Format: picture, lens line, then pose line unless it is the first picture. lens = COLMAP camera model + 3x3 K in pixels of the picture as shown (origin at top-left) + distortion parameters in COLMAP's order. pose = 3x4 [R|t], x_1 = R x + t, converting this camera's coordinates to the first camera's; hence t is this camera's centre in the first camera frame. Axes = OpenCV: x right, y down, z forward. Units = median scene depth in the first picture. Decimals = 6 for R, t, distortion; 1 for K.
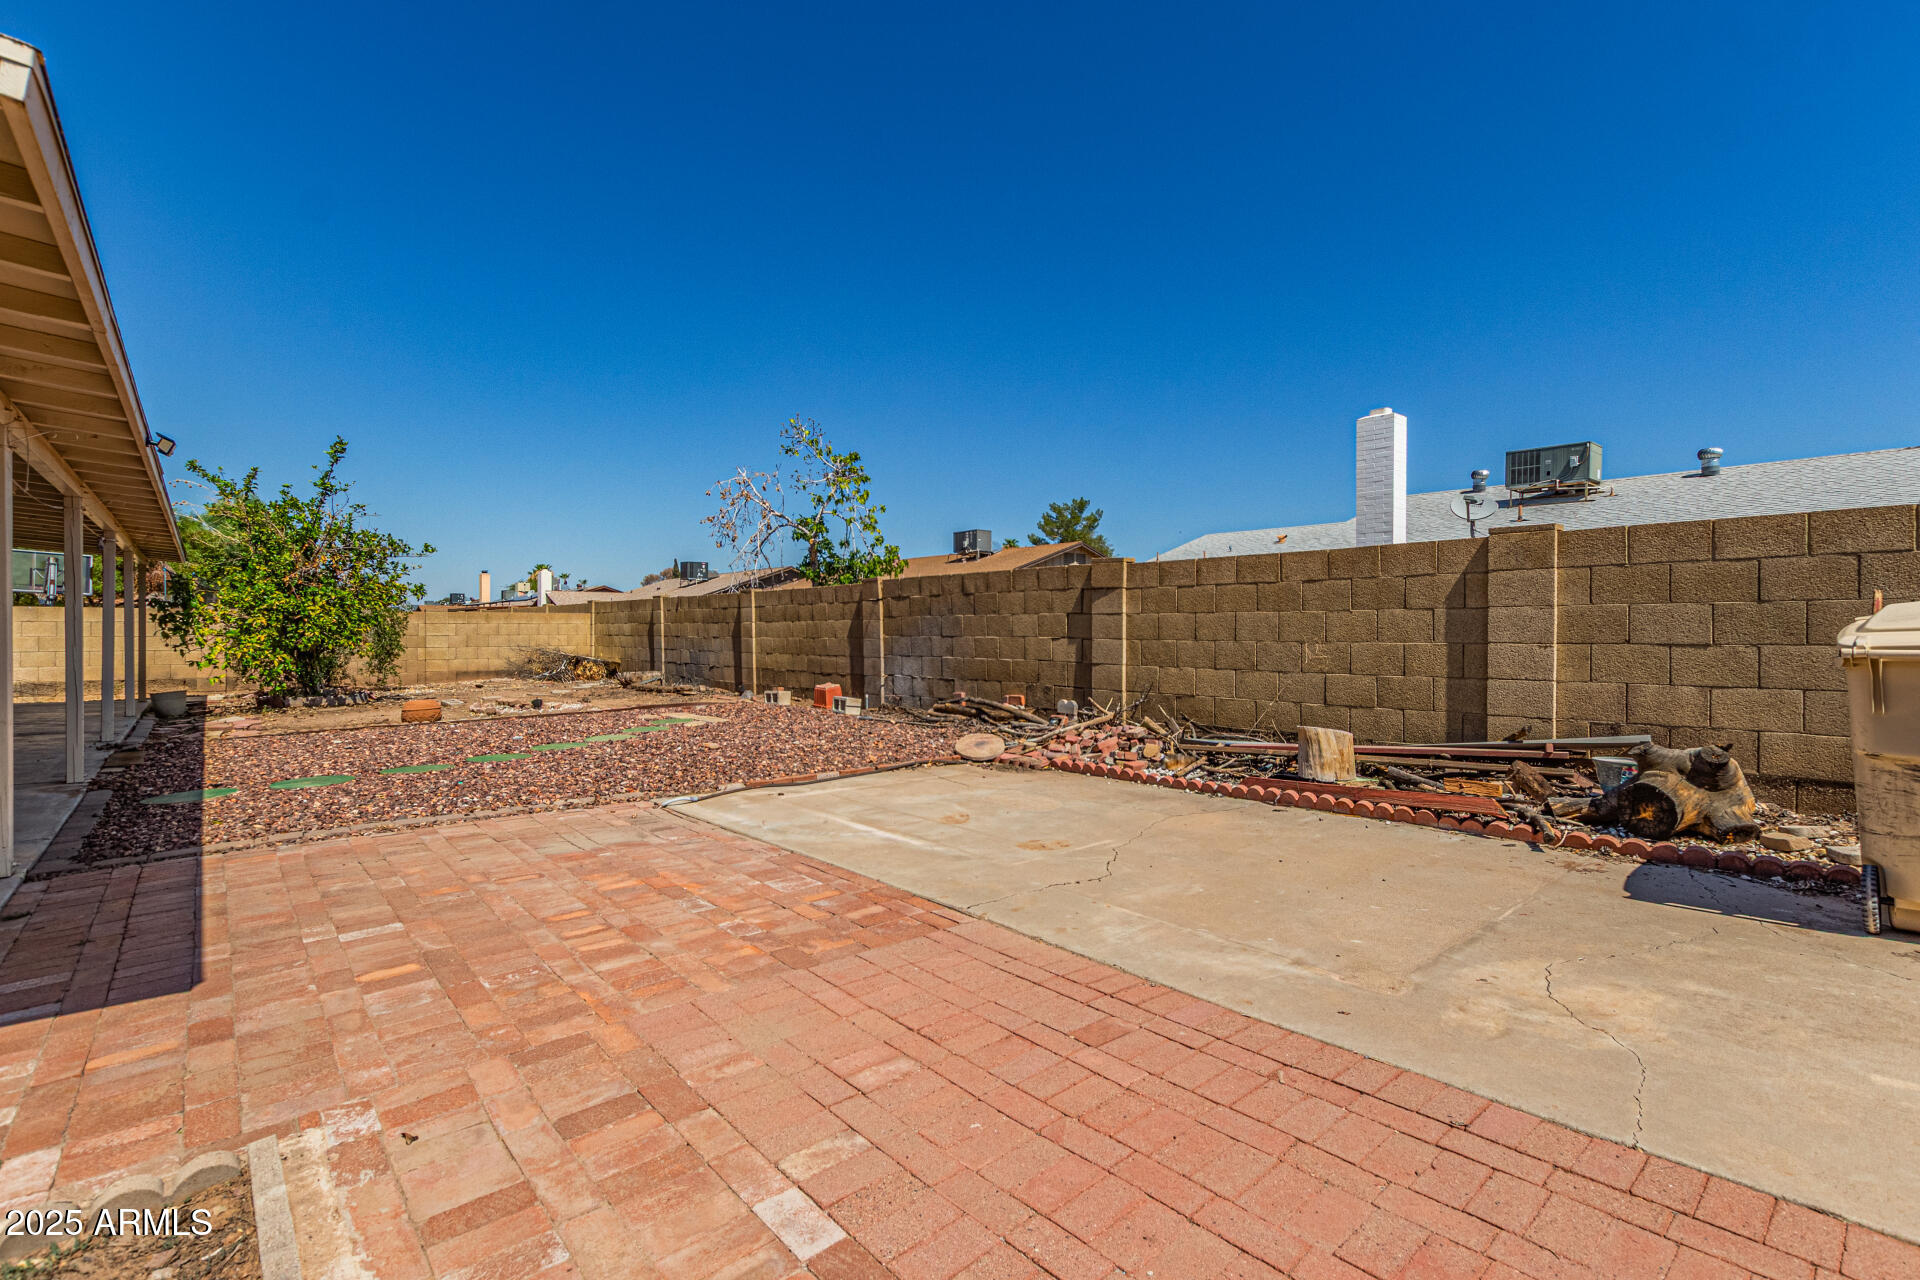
lens RADIAL K [[886.2, 0, 963.7], [0, 886.2, 633.2], [0, 0, 1]] dist [0.008171, -0.004181]
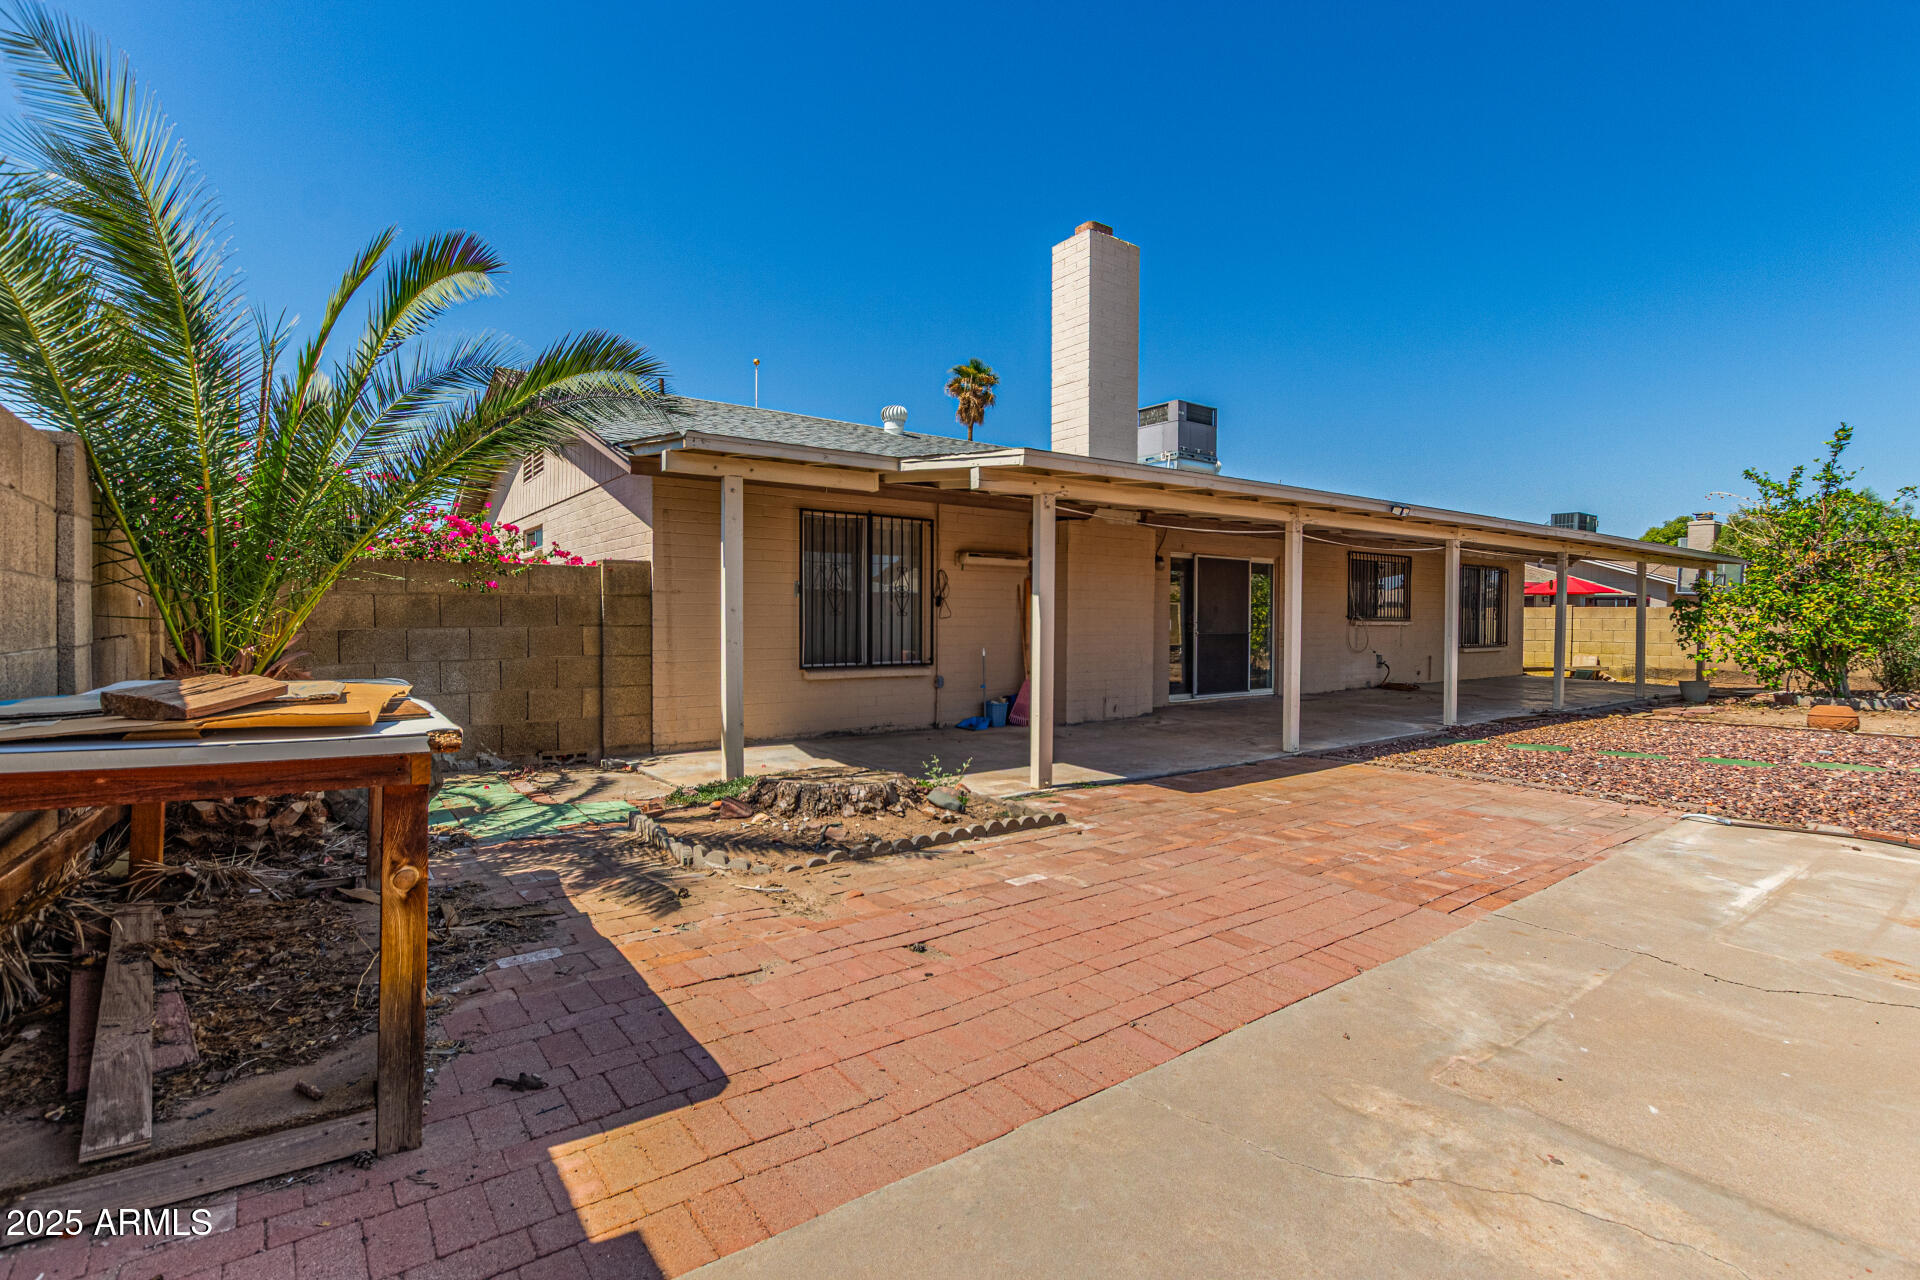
lens RADIAL K [[886.2, 0, 962.5], [0, 886.2, 631.5], [0, 0, 1]] dist [0.008171, -0.004181]
pose [[-0.071859, 0.016432, -0.997279, 1.205763], [-0.012343, 0.999773, 0.017362, -0.020796], [0.997338, 0.013557, -0.071640, 0.550406]]
